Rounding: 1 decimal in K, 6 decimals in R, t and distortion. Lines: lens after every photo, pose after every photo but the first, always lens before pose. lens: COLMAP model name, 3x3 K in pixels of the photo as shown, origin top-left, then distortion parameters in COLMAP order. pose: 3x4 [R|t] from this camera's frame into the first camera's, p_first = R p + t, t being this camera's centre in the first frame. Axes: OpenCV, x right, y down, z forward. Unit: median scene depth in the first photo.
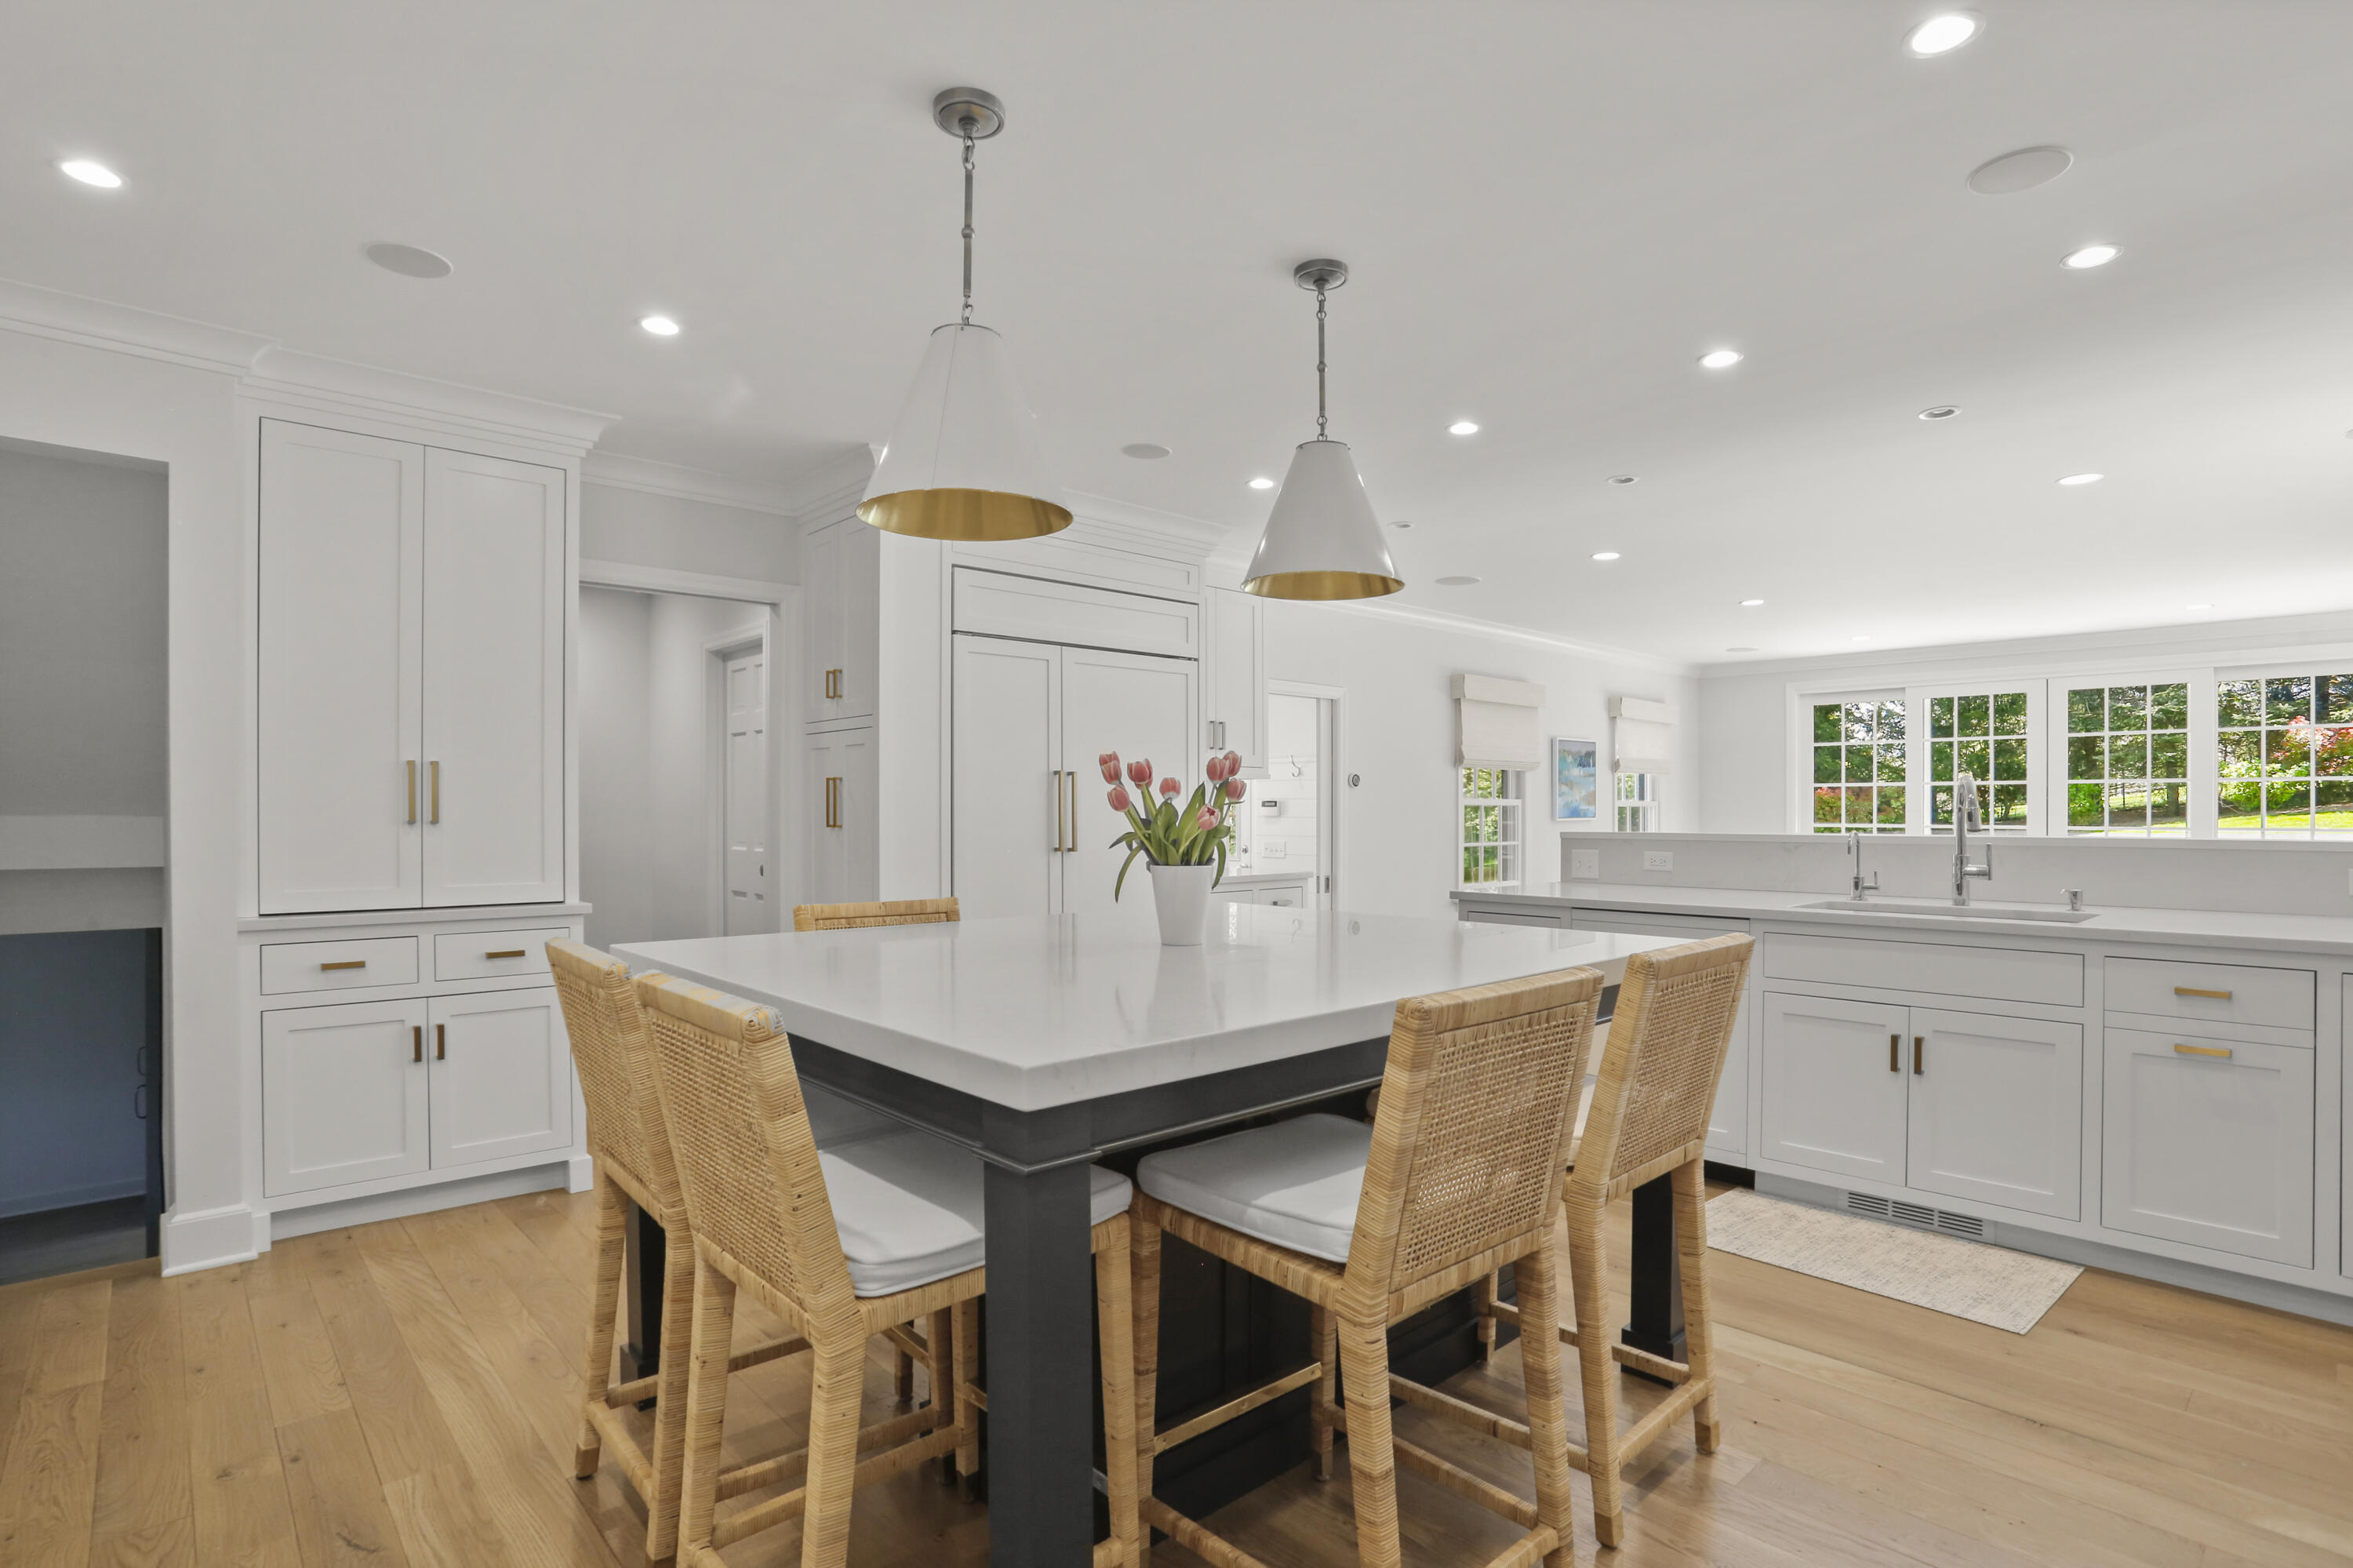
lens RADIAL K [[1157.0, 0, 1176.5], [0, 1157.0, 784.0], [0, 0, 1]] dist [-0.051983, 0.023944]
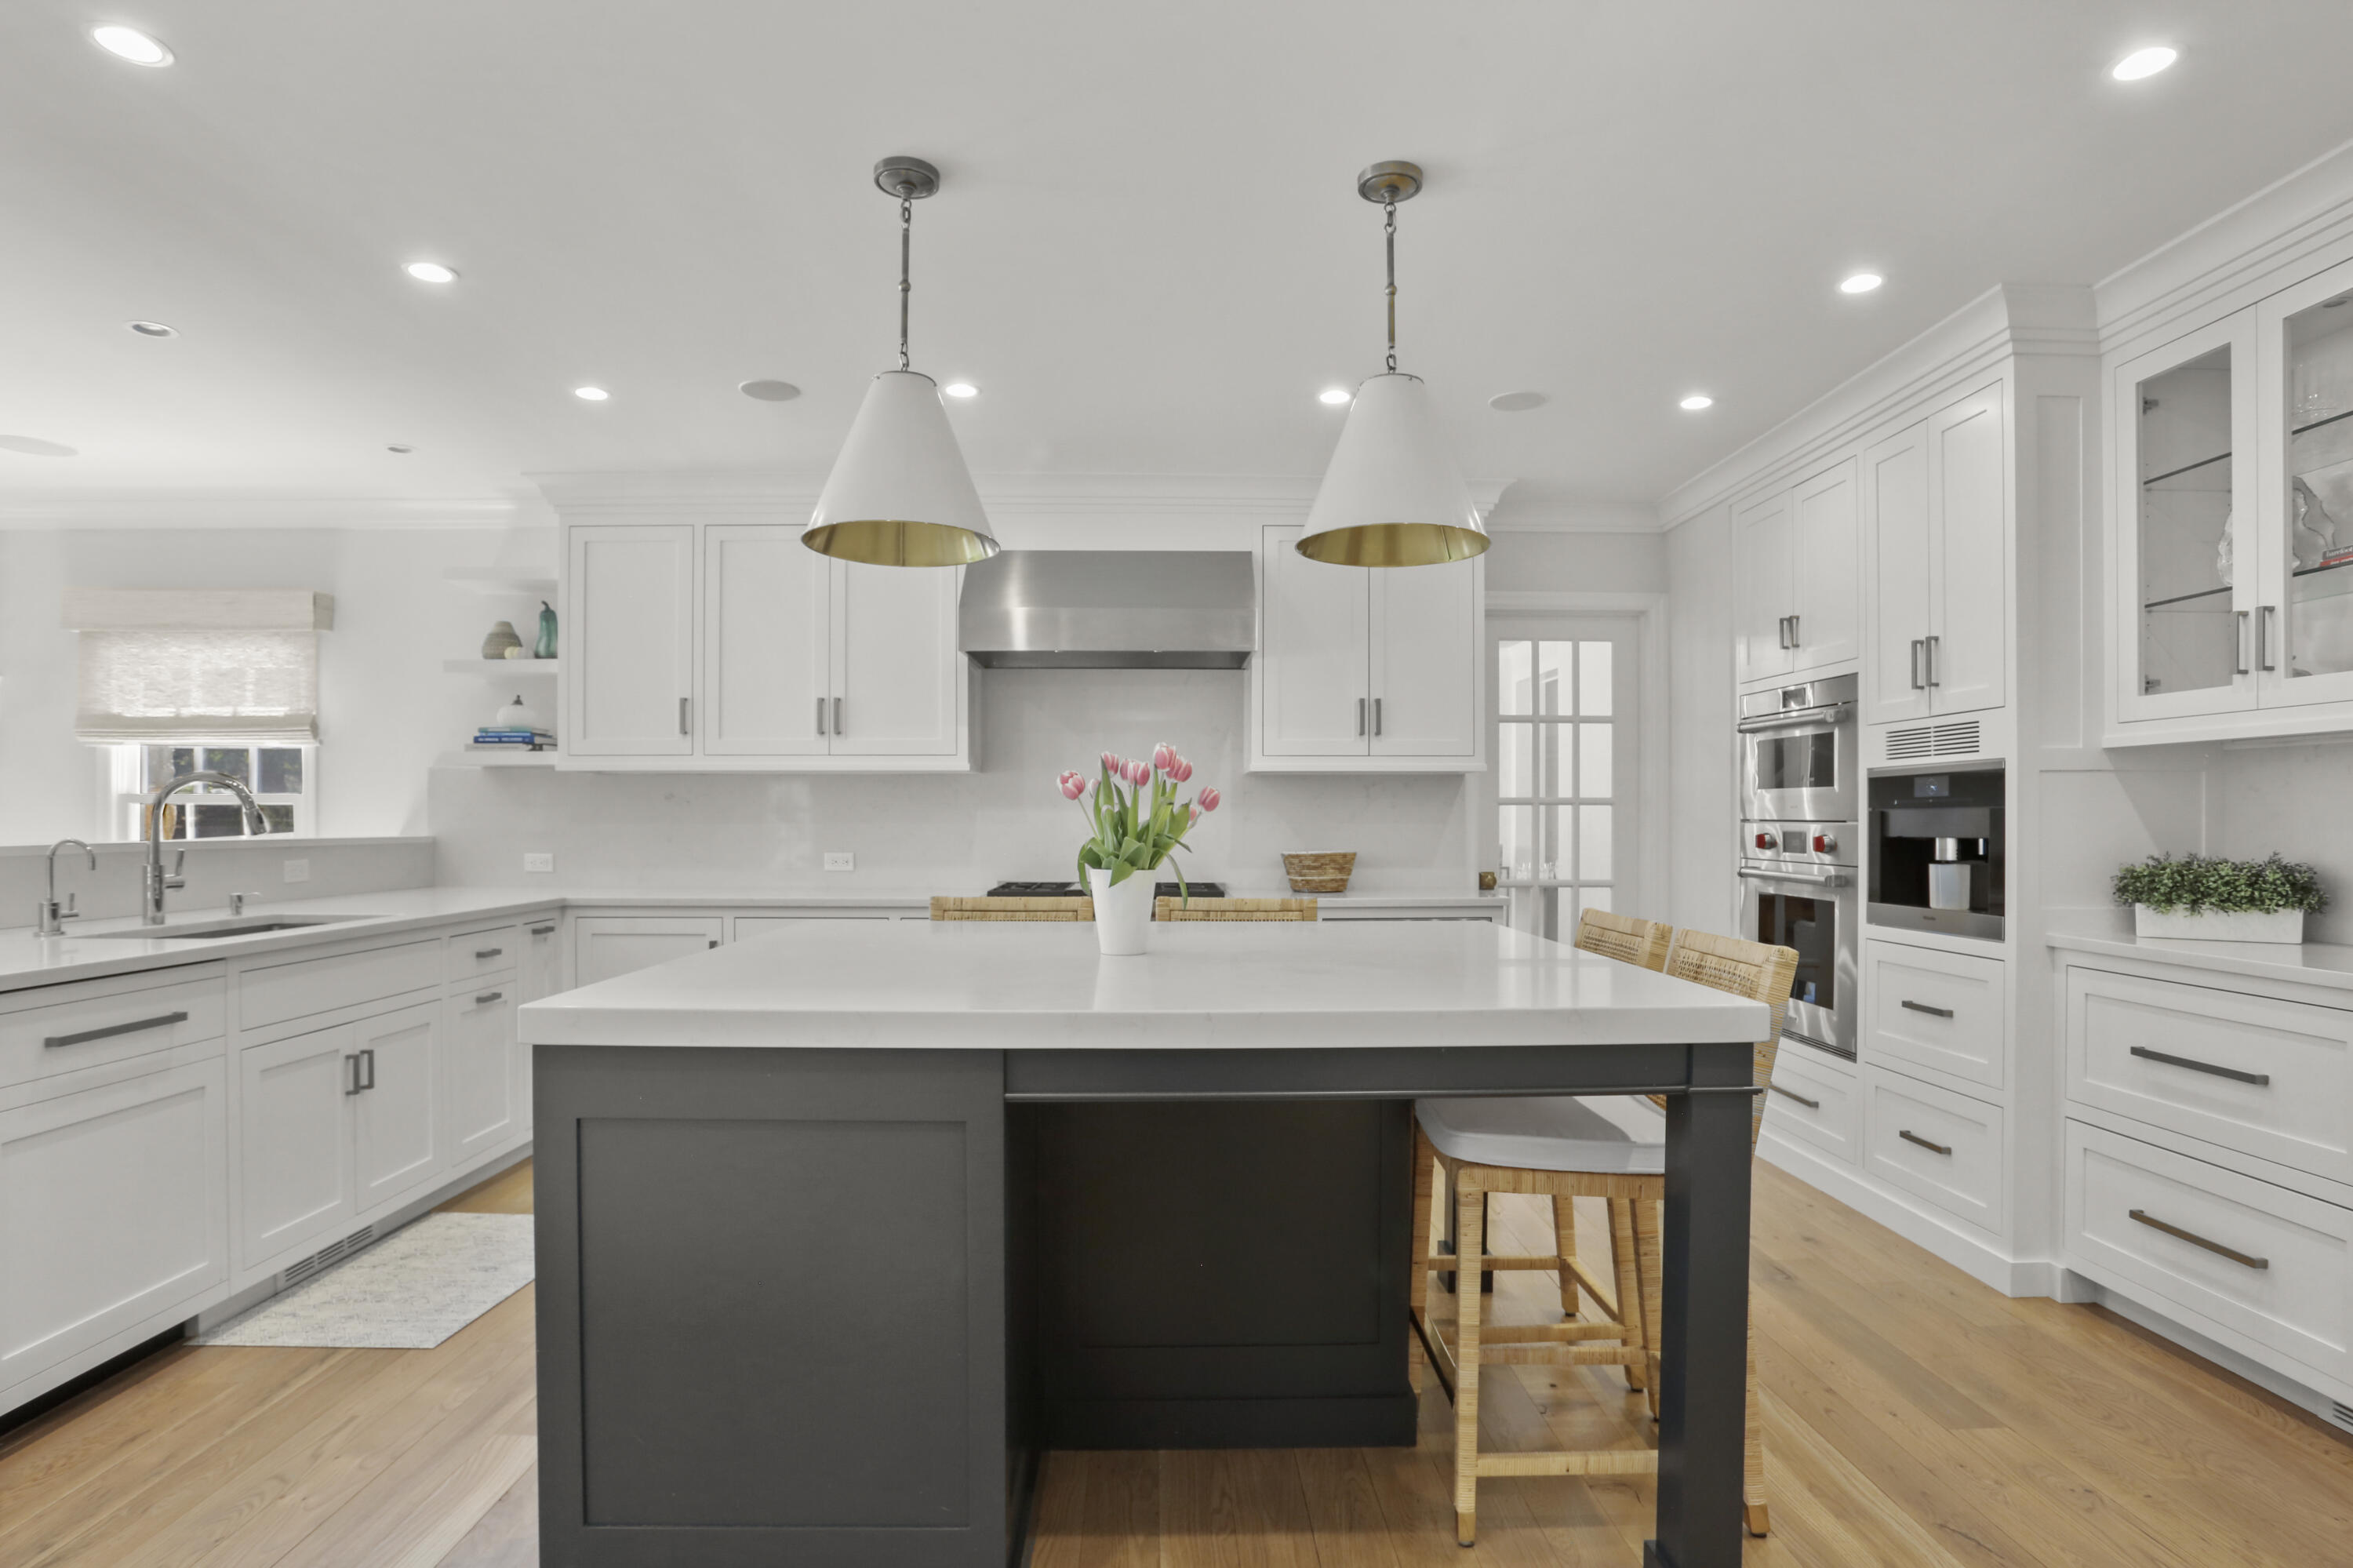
lens RADIAL K [[1229.5, 0, 1184.1], [0, 1229.5, 821.3], [0, 0, 1]] dist [-0.041350, 0.000861]
pose [[-0.760406, -0.003081, 0.649440, -0.436325], [-0.017192, 0.999734, -0.015386, 0.028924], [-0.649220, -0.022865, -0.760257, 1.098527]]
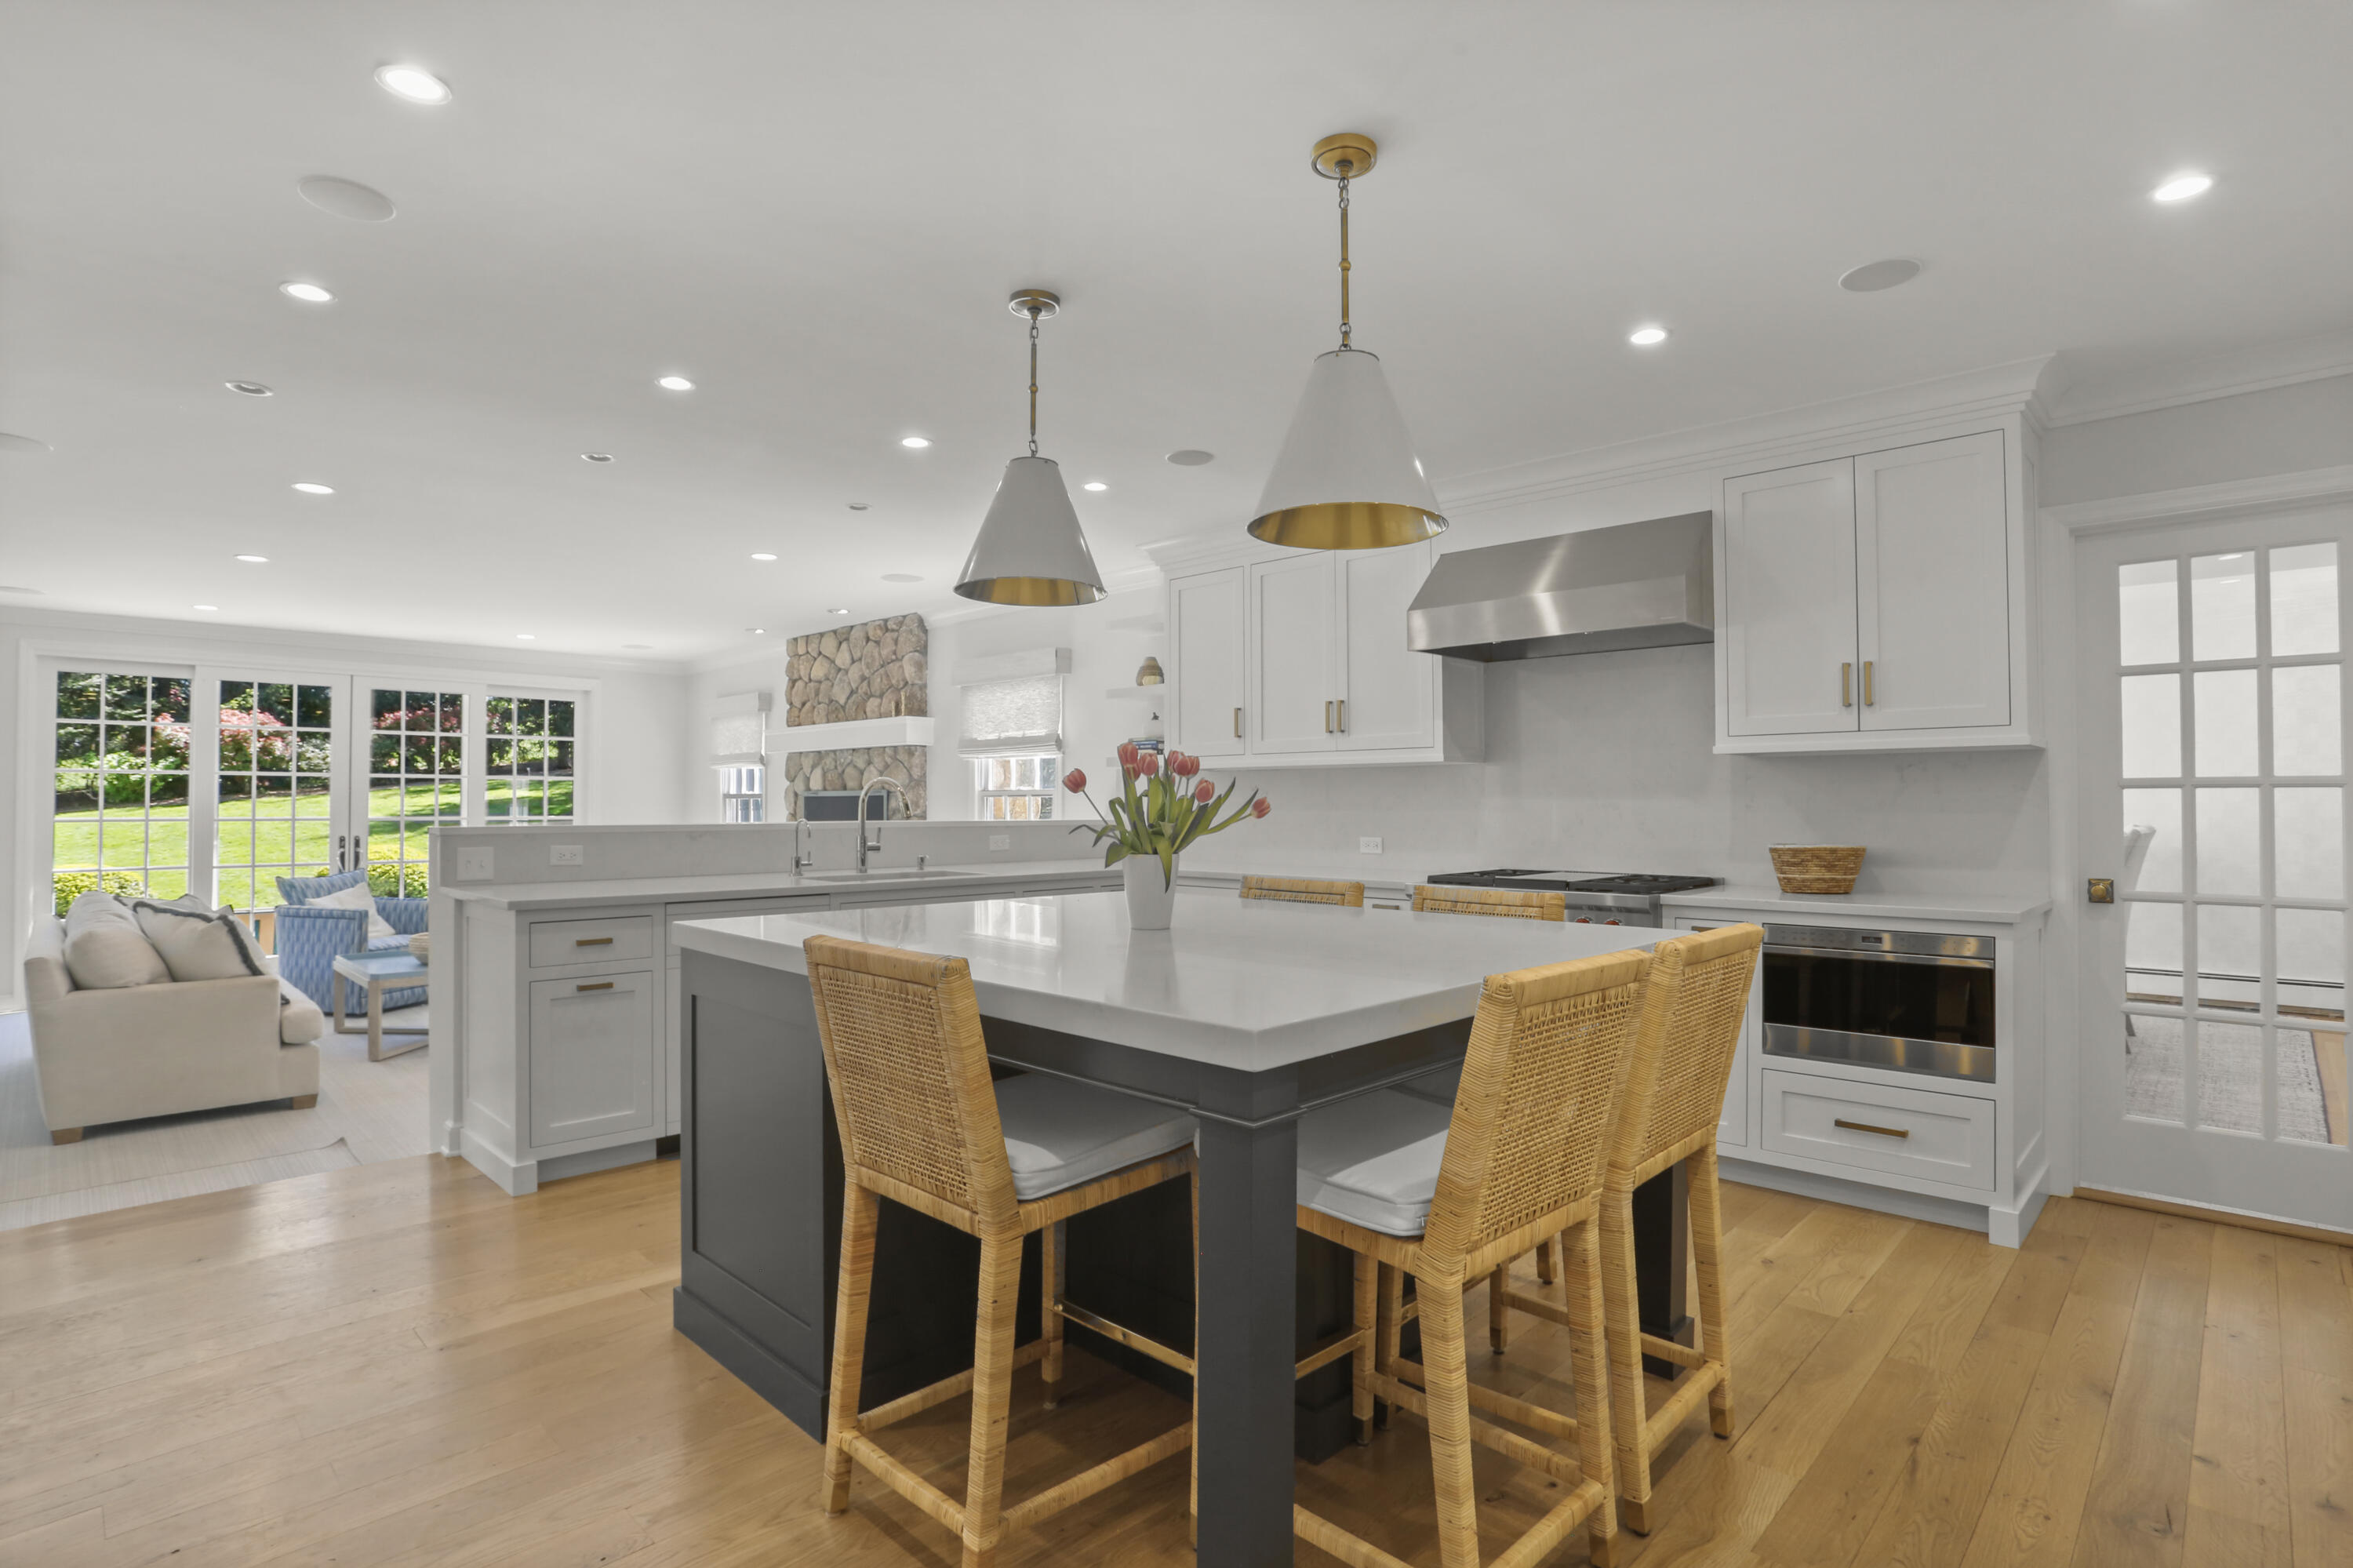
lens RADIAL K [[1171.4, 0, 1190.2], [0, 1171.4, 805.0], [0, 0, 1]] dist [-0.071319, 0.024088]
pose [[-0.070196, -0.002834, 0.997529, -0.685884], [-0.022521, 0.999746, 0.001255, 0.013650], [-0.997279, -0.022377, -0.070241, 0.658836]]
